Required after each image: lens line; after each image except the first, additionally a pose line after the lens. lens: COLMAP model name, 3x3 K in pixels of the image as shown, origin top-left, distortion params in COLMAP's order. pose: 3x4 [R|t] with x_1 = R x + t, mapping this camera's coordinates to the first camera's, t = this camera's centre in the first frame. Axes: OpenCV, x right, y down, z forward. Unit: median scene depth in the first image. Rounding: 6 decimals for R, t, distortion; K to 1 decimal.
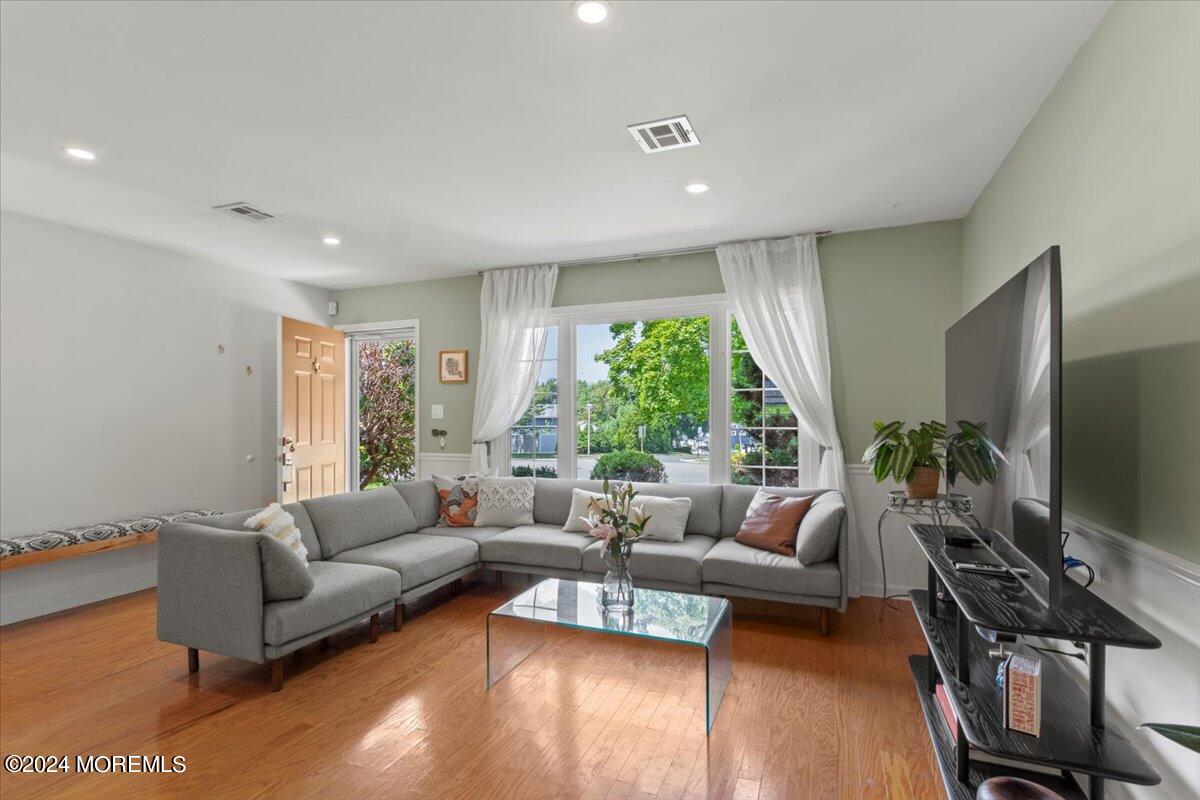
lens RADIAL K [[563.1, 0, 602.5], [0, 563.1, 407.9], [0, 0, 1]] dist [-0.004109, 0.000106]
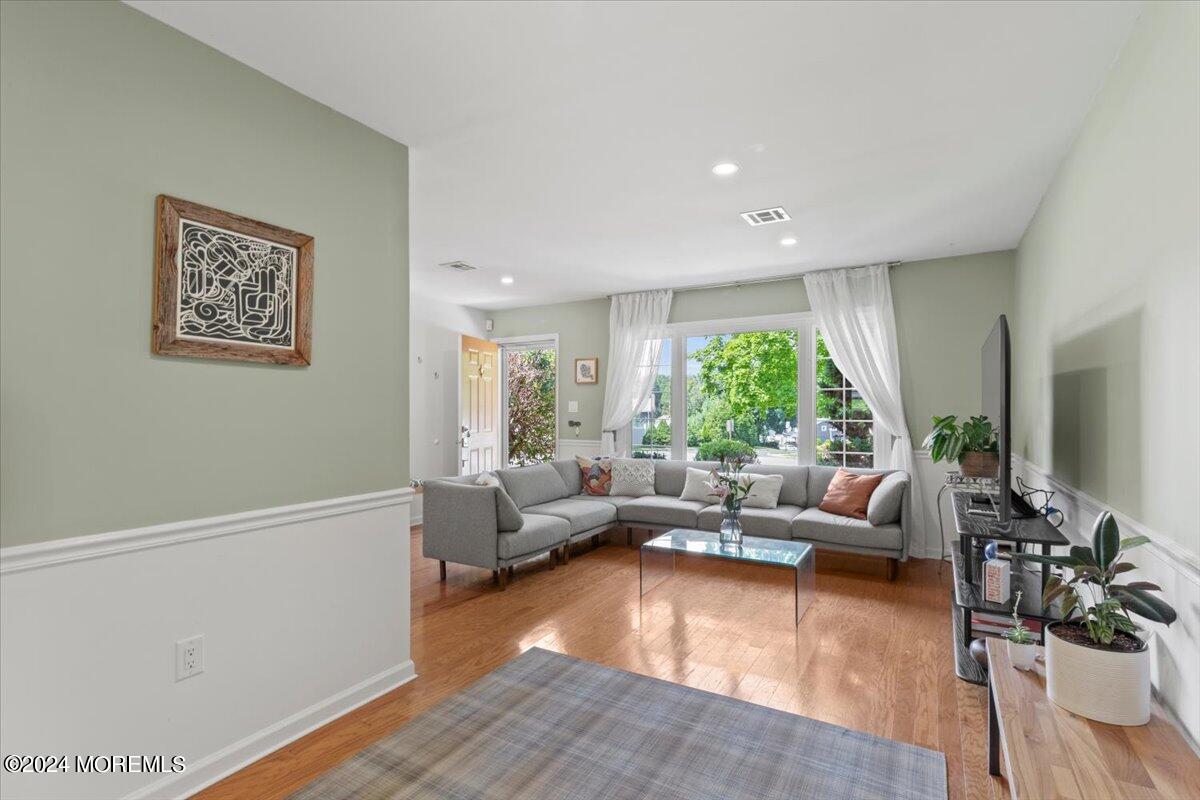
lens RADIAL K [[563.1, 0, 600.7], [0, 563.1, 401.6], [0, 0, 1]] dist [-0.004109, 0.000106]
pose [[0.988805, 0.000438, -0.149216, -0.059571], [-0.000508, 1.000000, -0.000430, -0.005551], [0.149215, 0.000501, 0.988805, -0.314175]]
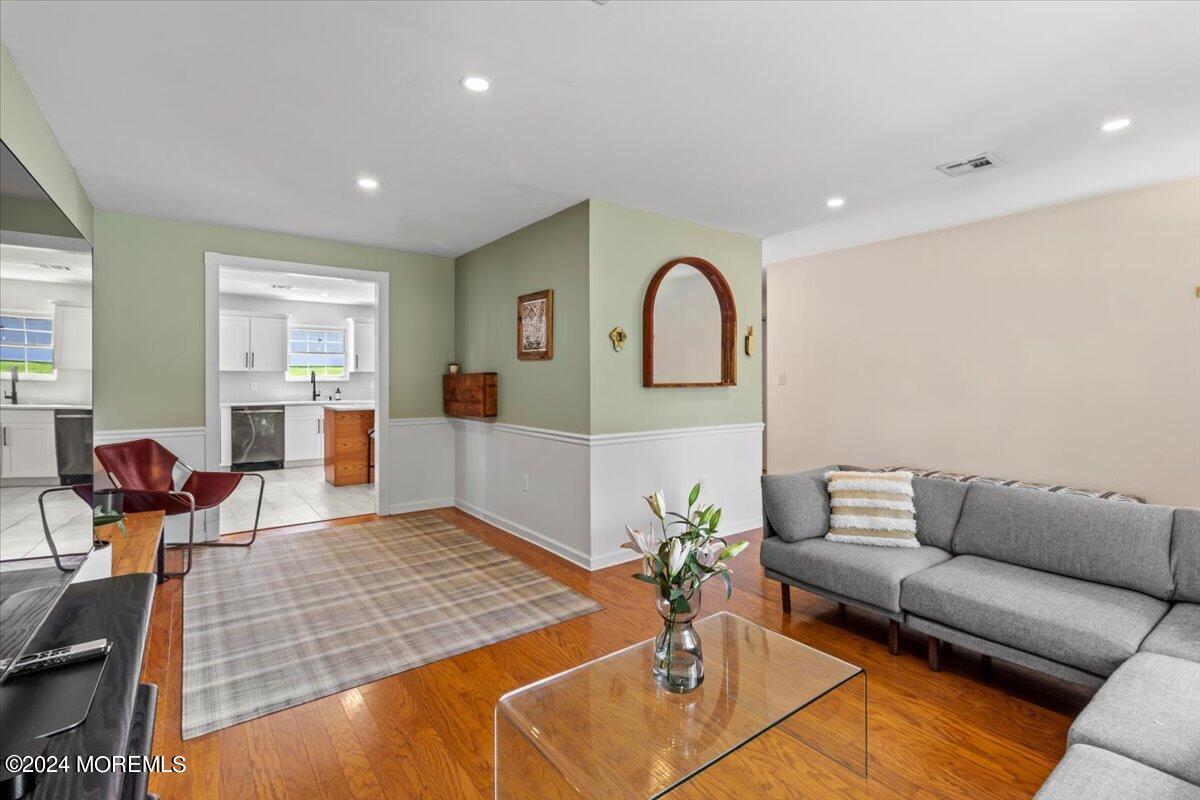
lens RADIAL K [[563.1, 0, 622.3], [0, 563.1, 375.7], [0, 0, 1]] dist [-0.004109, 0.000106]
pose [[-0.501351, -0.003425, -0.865237, 0.477157], [0.006361, 0.999951, -0.007645, 0.001978], [0.865221, -0.009336, -0.501304, 0.984250]]
